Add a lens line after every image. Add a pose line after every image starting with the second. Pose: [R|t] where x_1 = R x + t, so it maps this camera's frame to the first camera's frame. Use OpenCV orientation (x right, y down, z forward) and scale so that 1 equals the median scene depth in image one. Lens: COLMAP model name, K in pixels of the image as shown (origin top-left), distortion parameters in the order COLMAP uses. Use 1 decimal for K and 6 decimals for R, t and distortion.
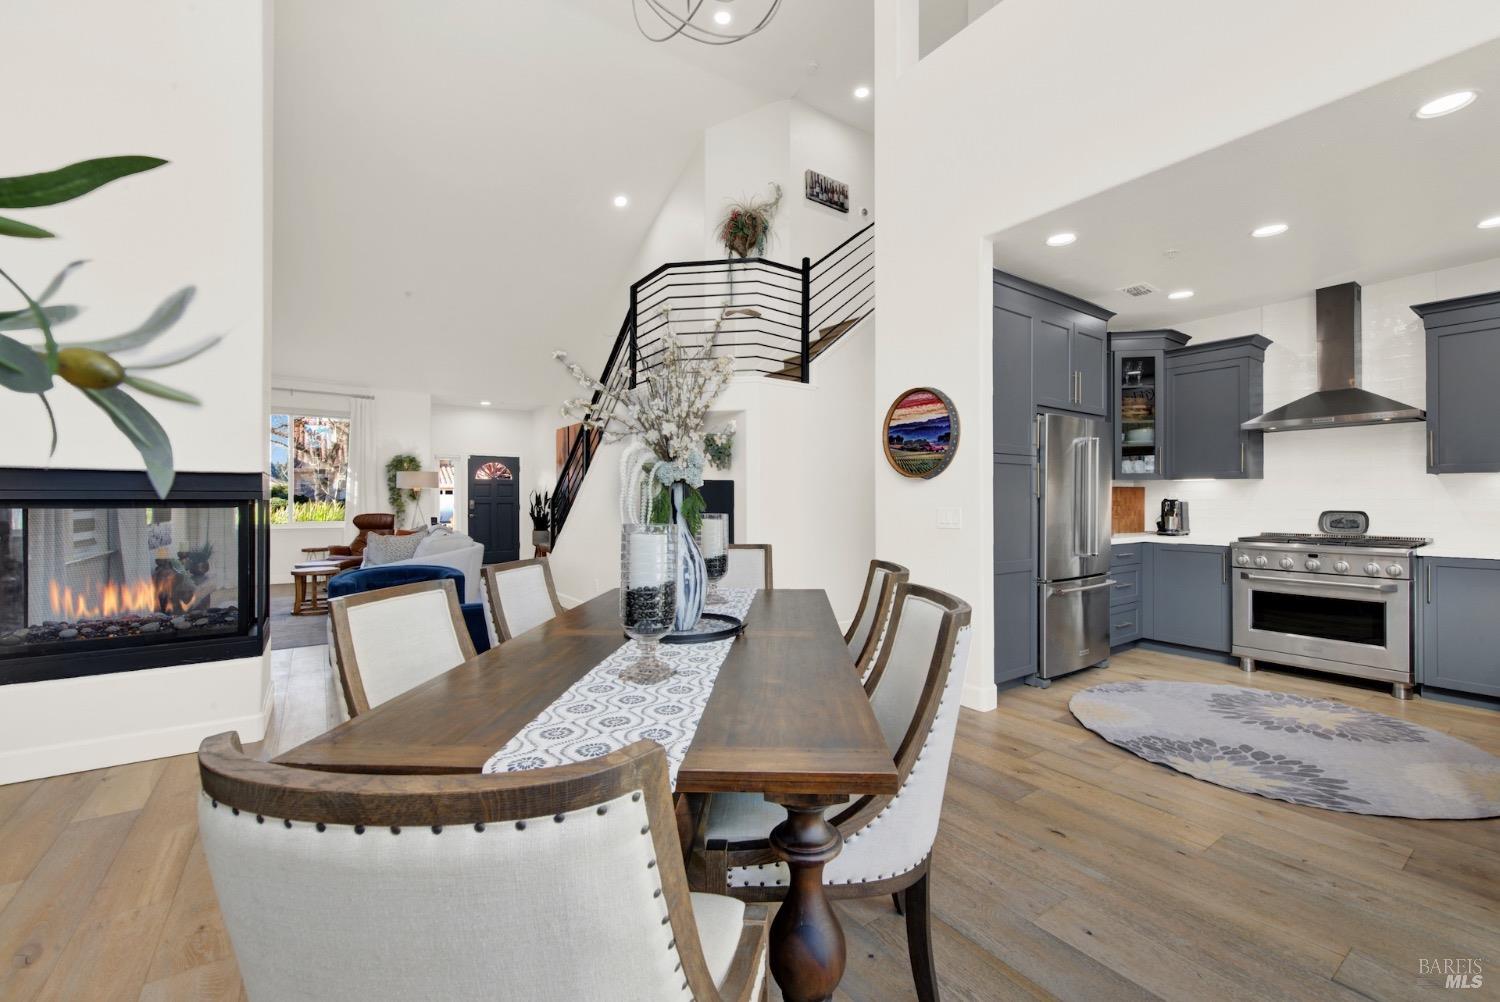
lens RADIAL K [[614.4, 0, 755.4], [0, 614.4, 498.0], [0, 0, 1]] dist [-0.003905, -0.001324]
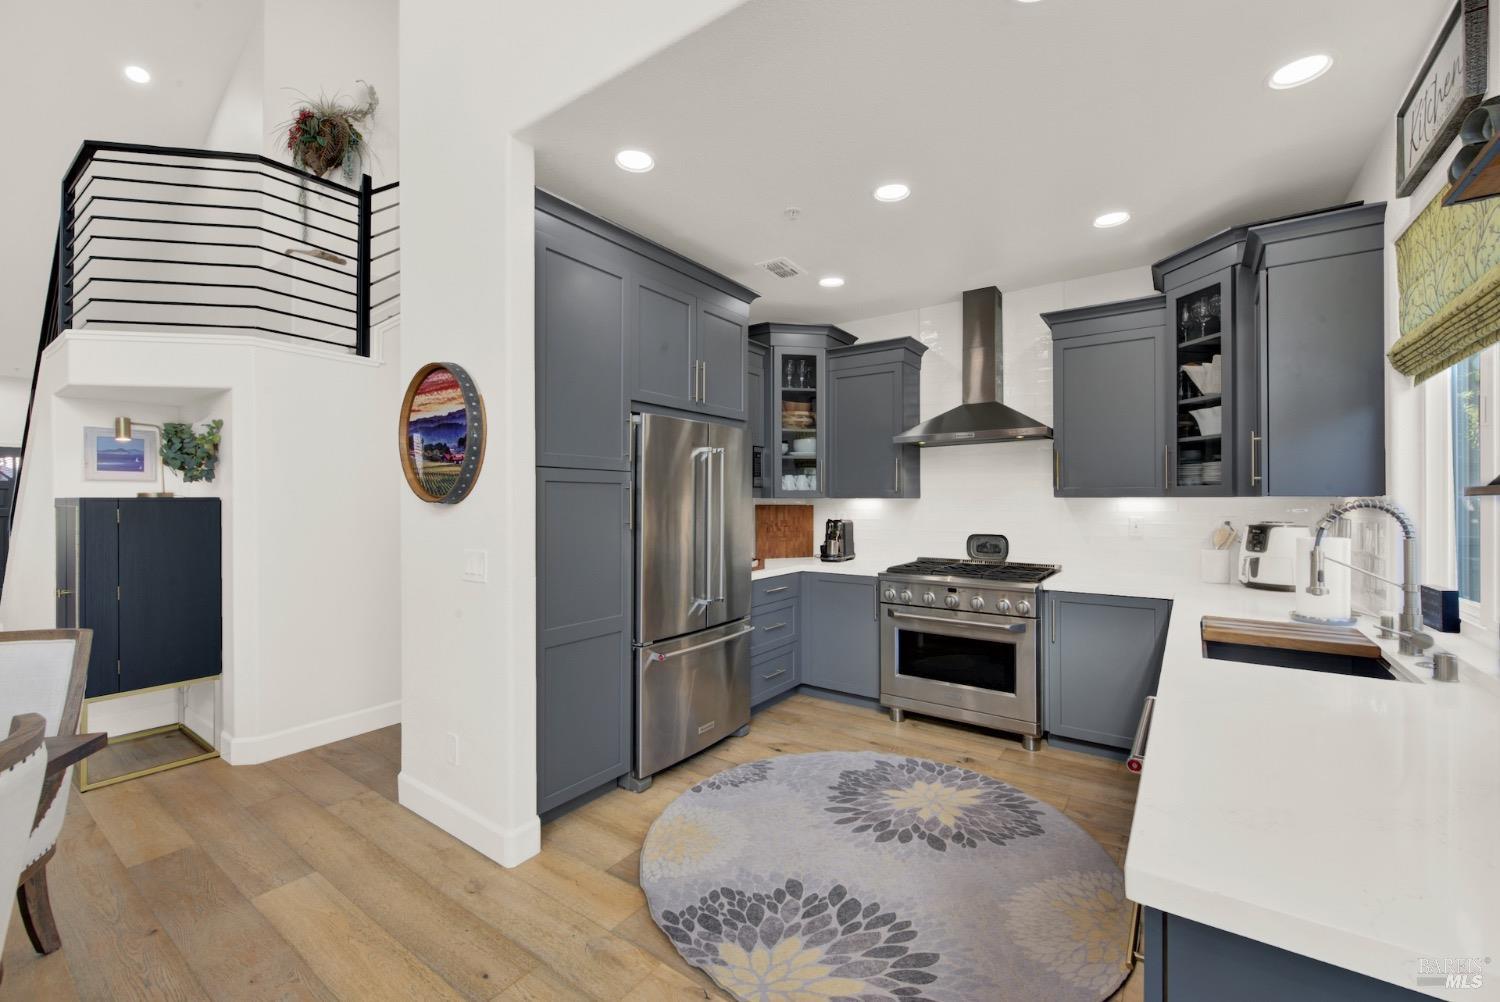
lens RADIAL K [[614.4, 0, 752.9], [0, 614.4, 499.1], [0, 0, 1]] dist [-0.003905, -0.001324]
pose [[0.942272, 0.000698, 0.334847, 0.343895], [-0.000180, 0.999999, -0.001577, -0.033527], [-0.334848, 0.001426, 0.942271, 0.265805]]
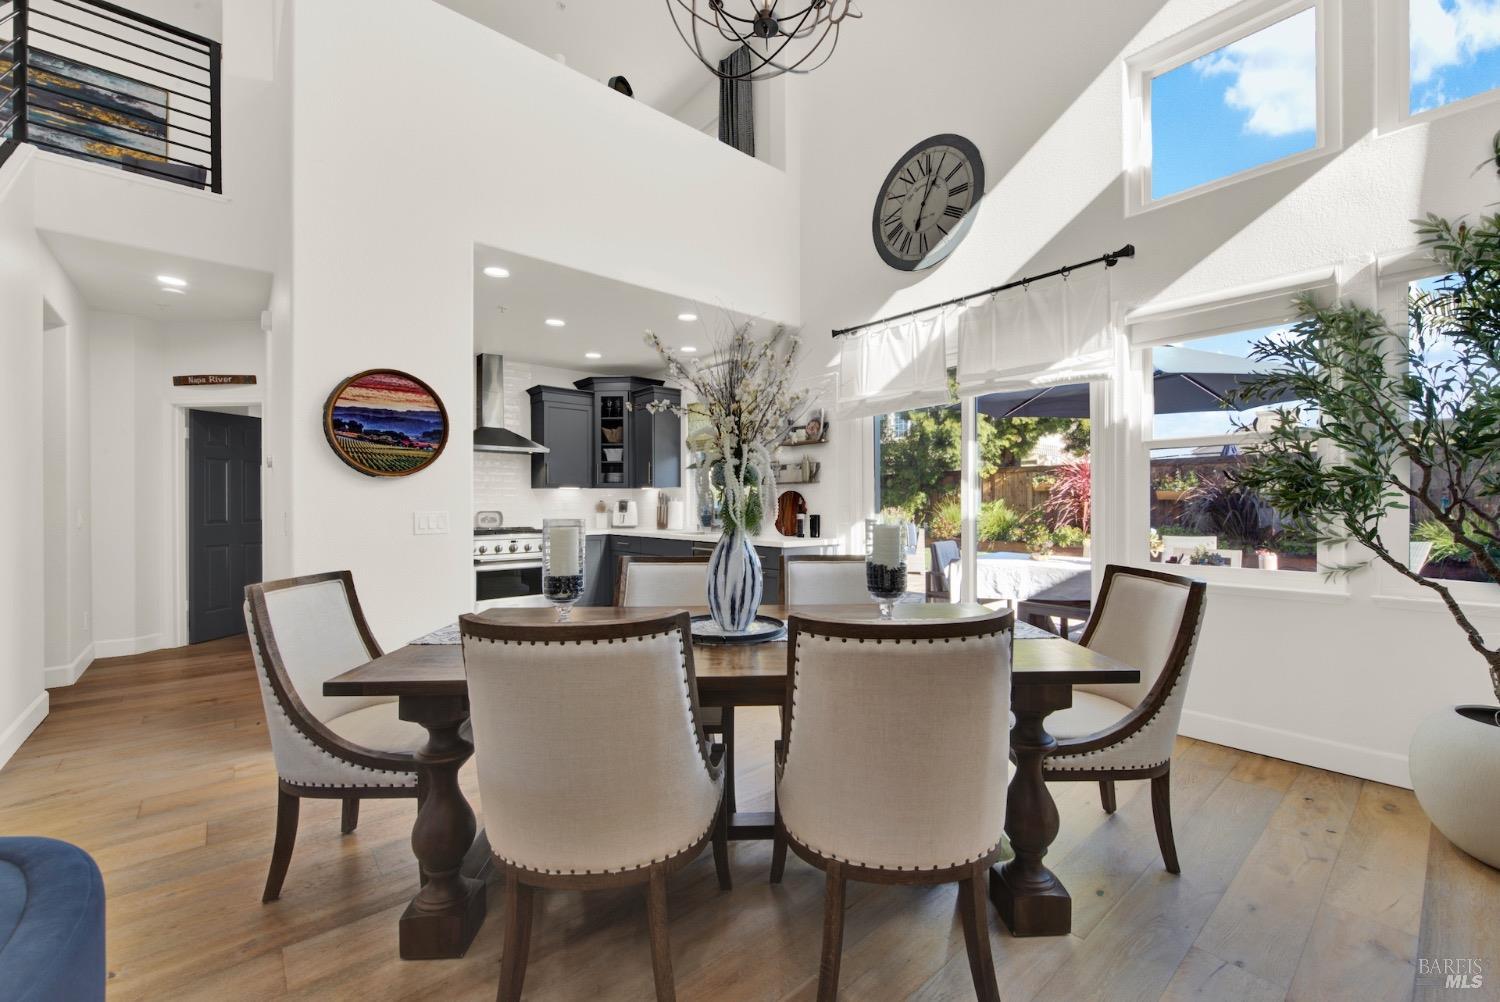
lens RADIAL K [[614.4, 0, 755.1], [0, 614.4, 496.7], [0, 0, 1]] dist [-0.003905, -0.001324]
pose [[-0.098327, 0.010988, 0.995094, -0.588599], [0.000135, 0.999939, -0.011028, 0.003827], [-0.995154, -0.000950, -0.098322, 0.558183]]
